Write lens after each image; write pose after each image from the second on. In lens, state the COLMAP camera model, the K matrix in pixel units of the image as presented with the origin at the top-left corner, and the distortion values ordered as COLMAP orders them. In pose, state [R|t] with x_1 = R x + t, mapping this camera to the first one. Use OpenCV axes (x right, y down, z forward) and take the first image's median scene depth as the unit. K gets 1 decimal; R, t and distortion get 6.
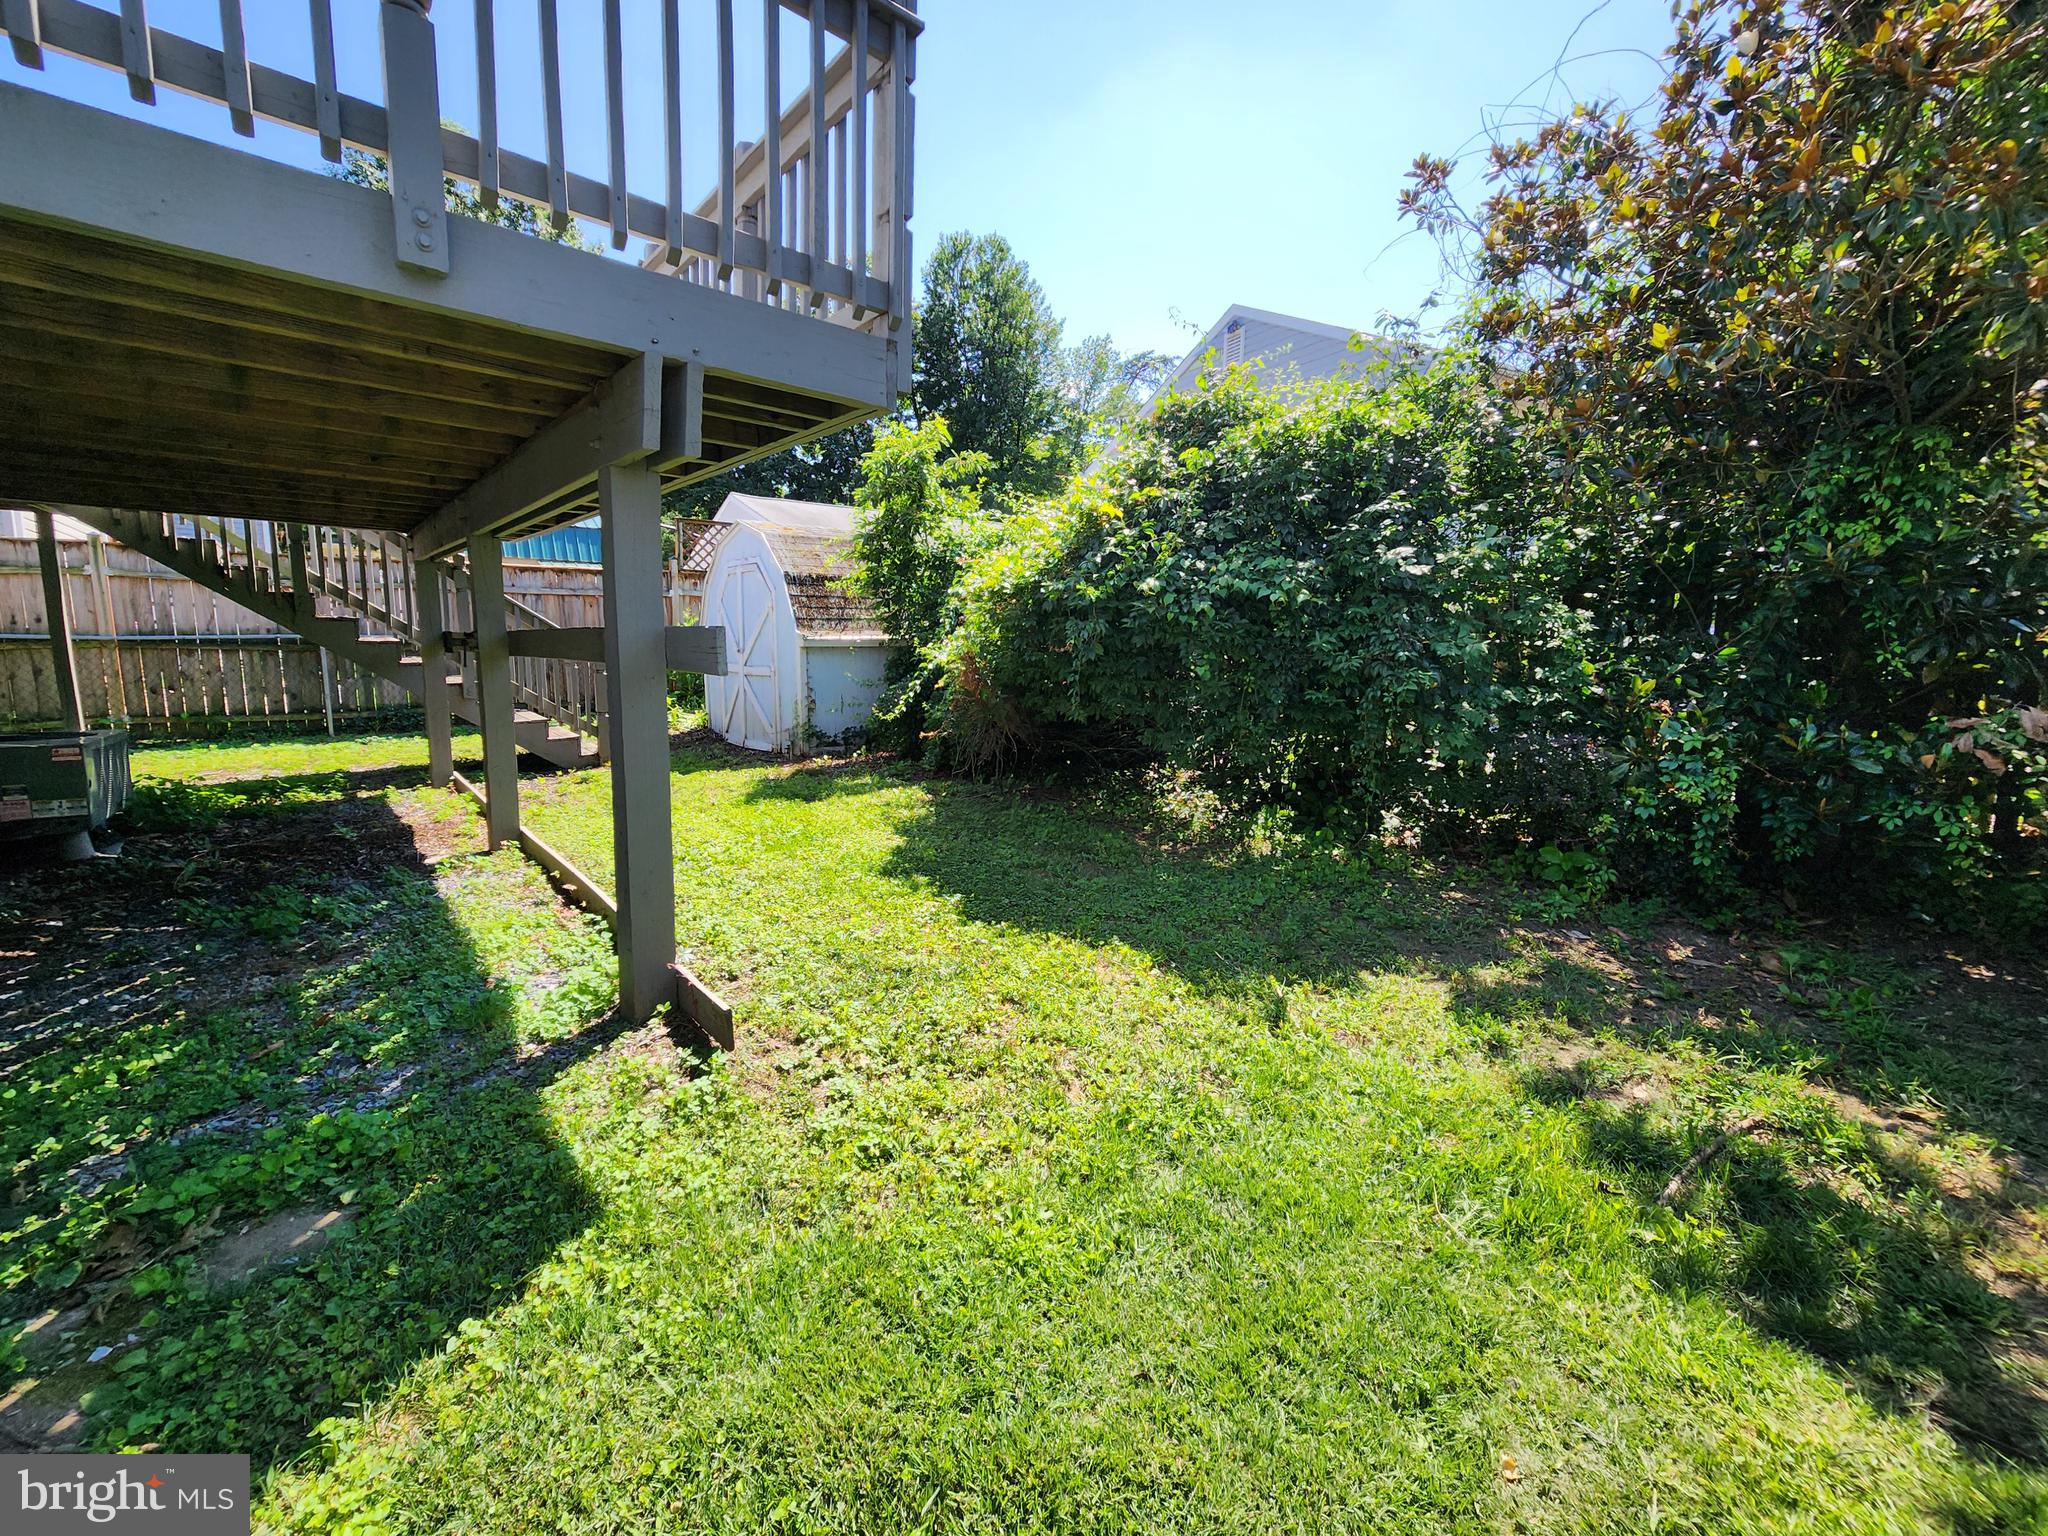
lens RADIAL K [[834.9, 0, 1024.0], [0, 834.9, 768.0], [0, 0, 1]] dist [-0.001282, -0.000032]
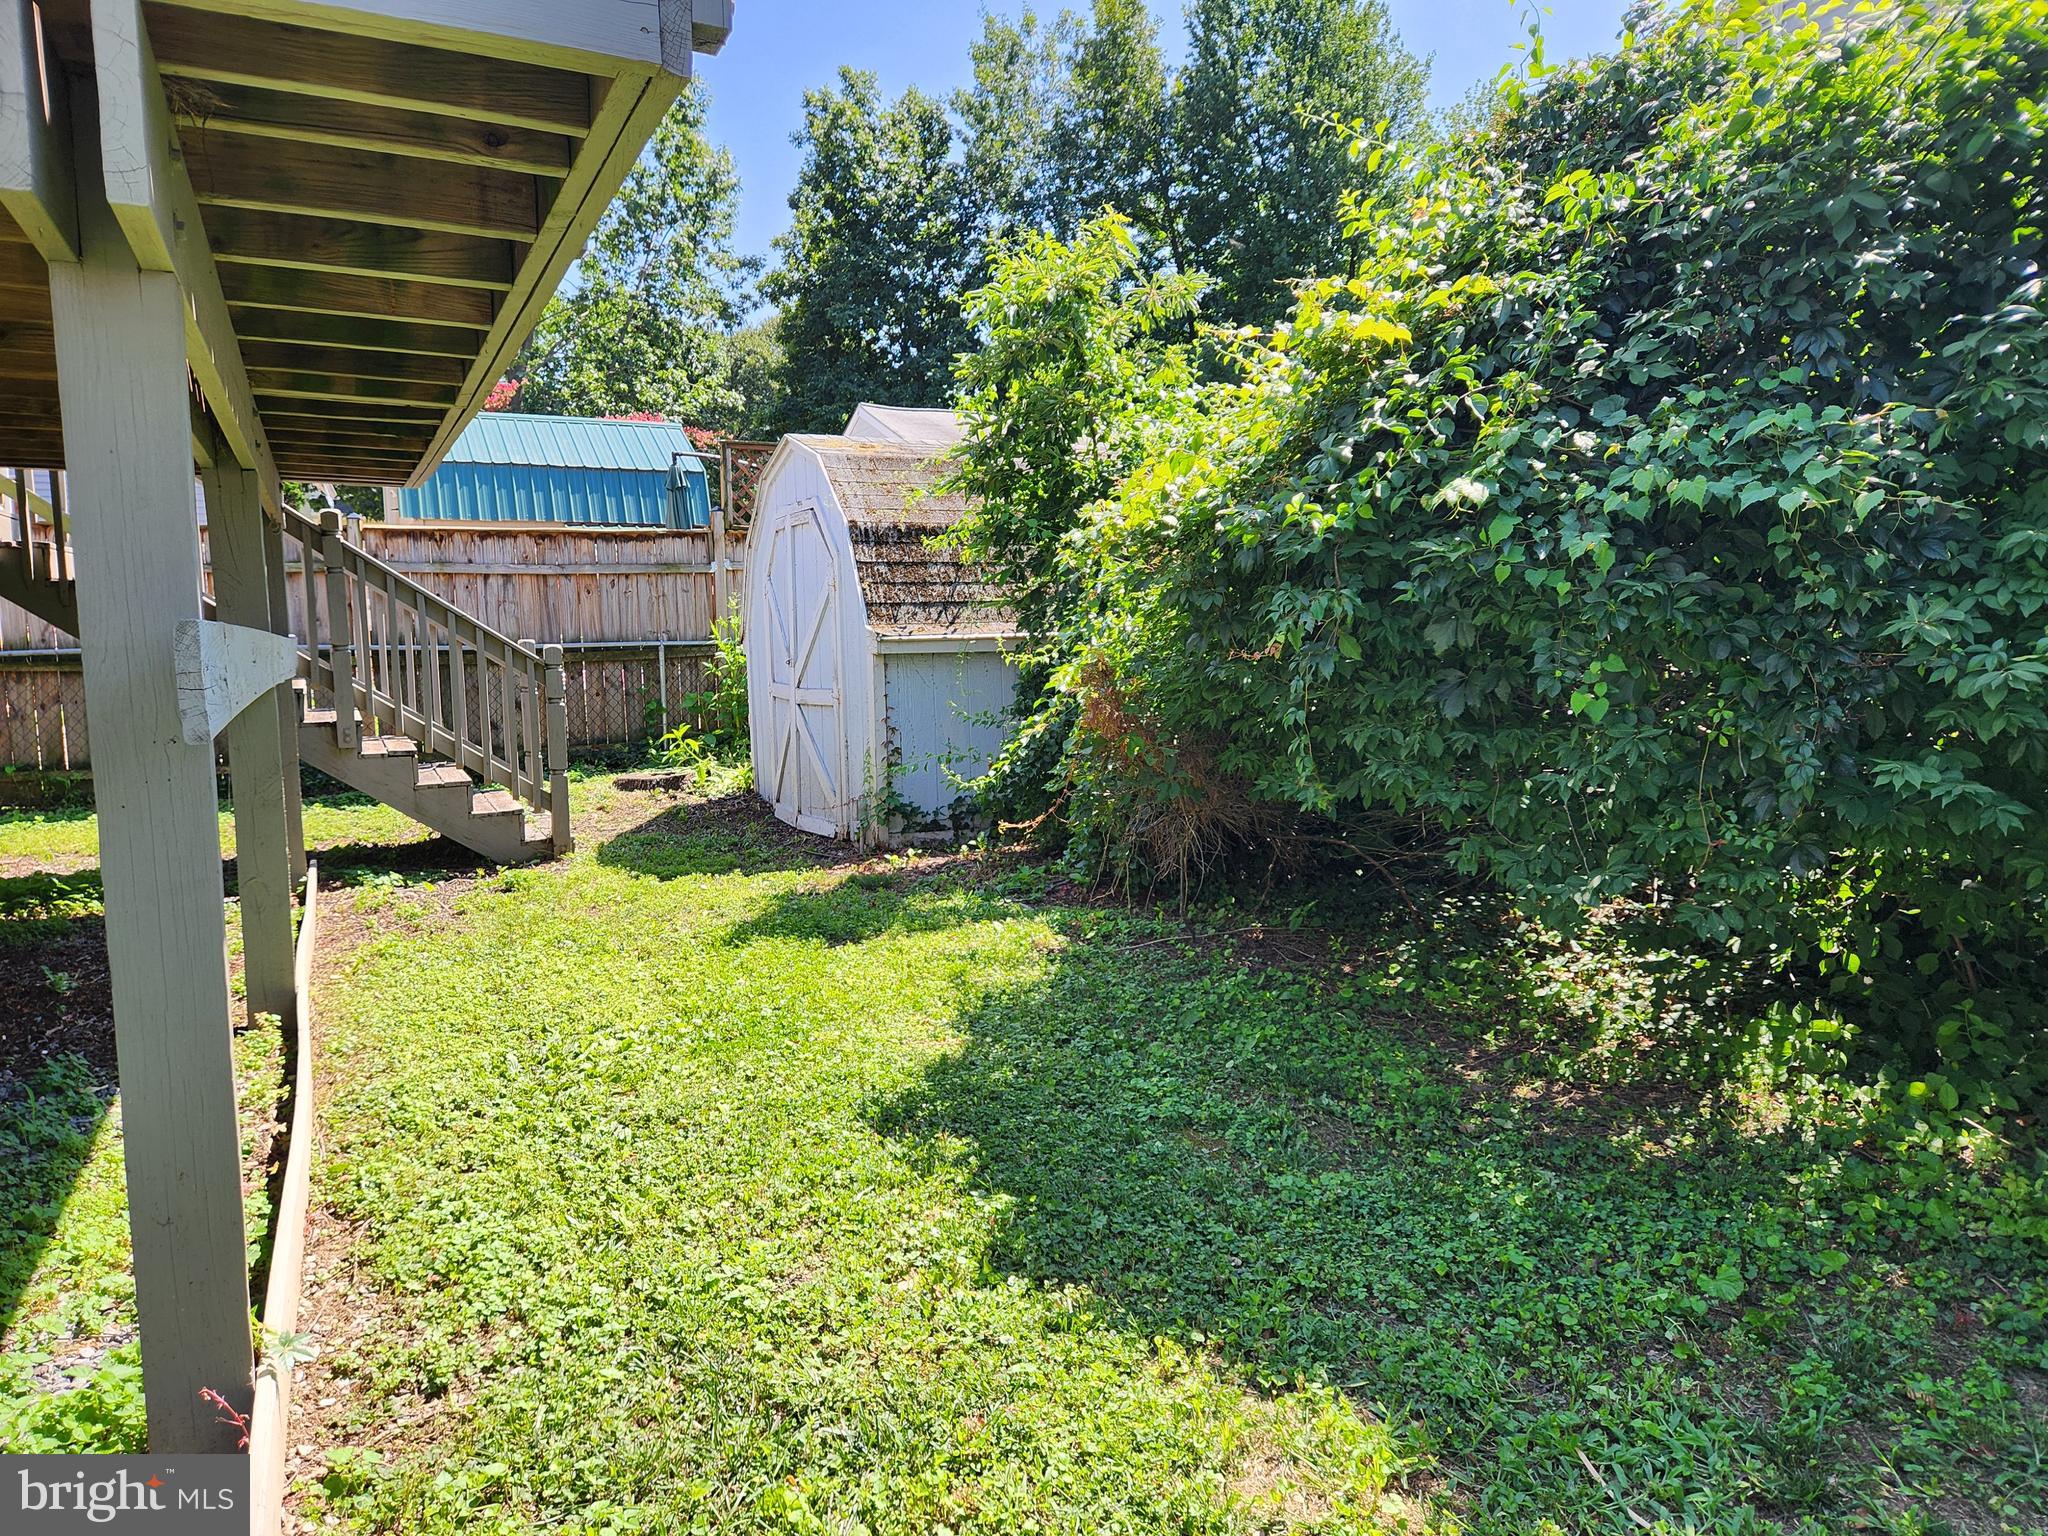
lens RADIAL K [[1358.2, 0, 1020.8], [0, 1358.2, 819.0], [0, 0, 1]] dist [0.049295, -0.035627]
pose [[0.967091, 0.012108, -0.254142, 0.100158], [-0.016537, 0.999746, -0.015299, -0.036501], [0.253892, 0.018998, 0.967046, 0.237885]]
